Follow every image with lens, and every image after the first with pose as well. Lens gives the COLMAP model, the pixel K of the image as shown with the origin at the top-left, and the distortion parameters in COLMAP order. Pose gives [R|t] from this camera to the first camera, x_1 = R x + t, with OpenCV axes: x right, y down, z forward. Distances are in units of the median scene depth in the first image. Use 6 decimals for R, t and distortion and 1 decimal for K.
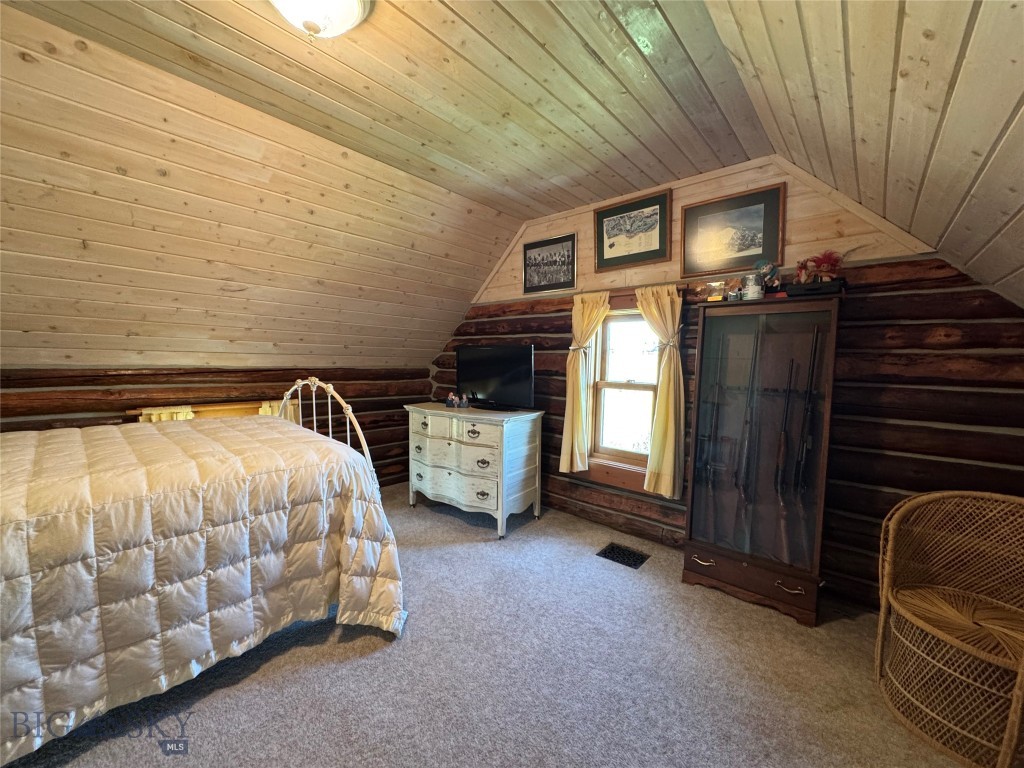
lens RADIAL K [[407.8, 0, 516.2], [0, 407.8, 385.9], [0, 0, 1]] dist [-0.003315, 0.000846]
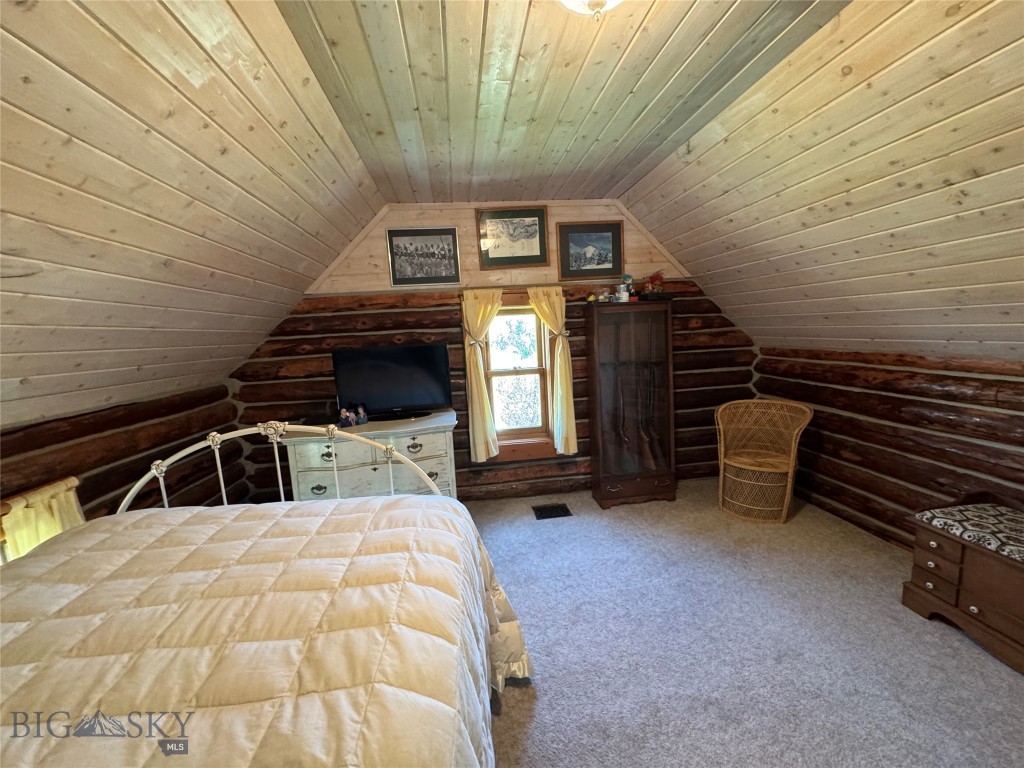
lens RADIAL K [[407.8, 0, 512.0], [0, 407.8, 384.6], [0, 0, 1]] dist [-0.003315, 0.000846]
pose [[0.662292, -0.151602, 0.733748, -0.589415], [0.114424, 0.988293, 0.100913, -0.083674], [-0.740457, 0.017124, 0.671886, 0.243466]]
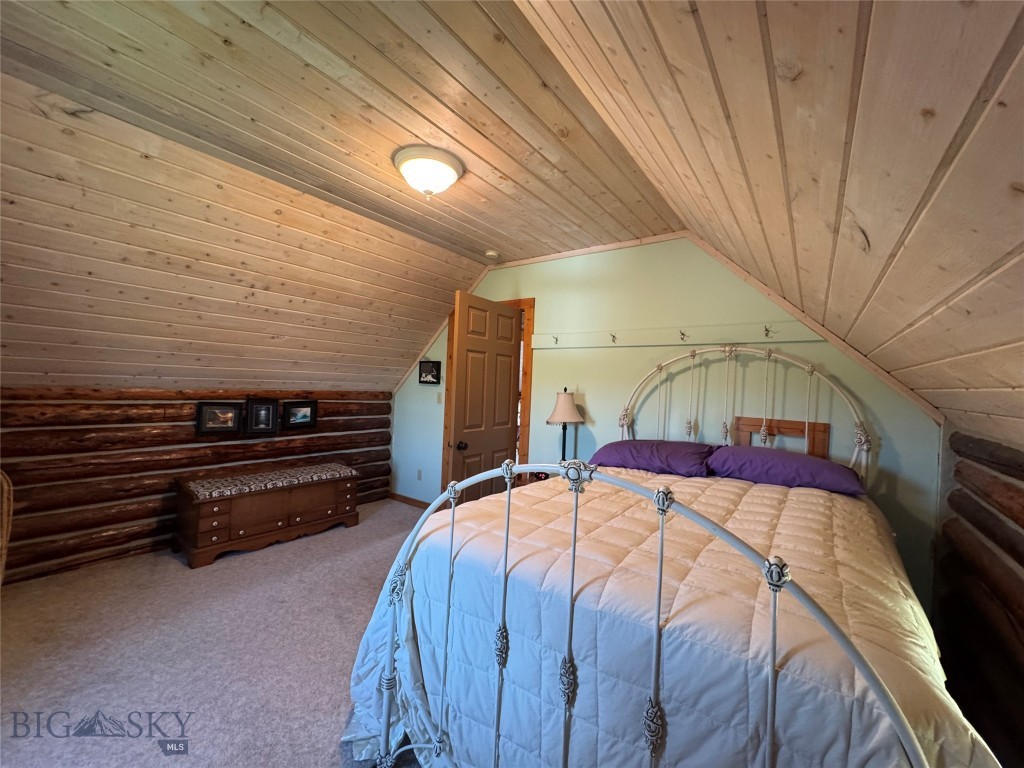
lens RADIAL K [[407.8, 0, 510.8], [0, 407.8, 386.6], [0, 0, 1]] dist [-0.003315, 0.000846]
pose [[-0.995344, -0.060317, -0.075175, -0.326819], [-0.065975, 0.994983, 0.075202, -0.103491], [0.070261, 0.079812, -0.994331, 1.172164]]
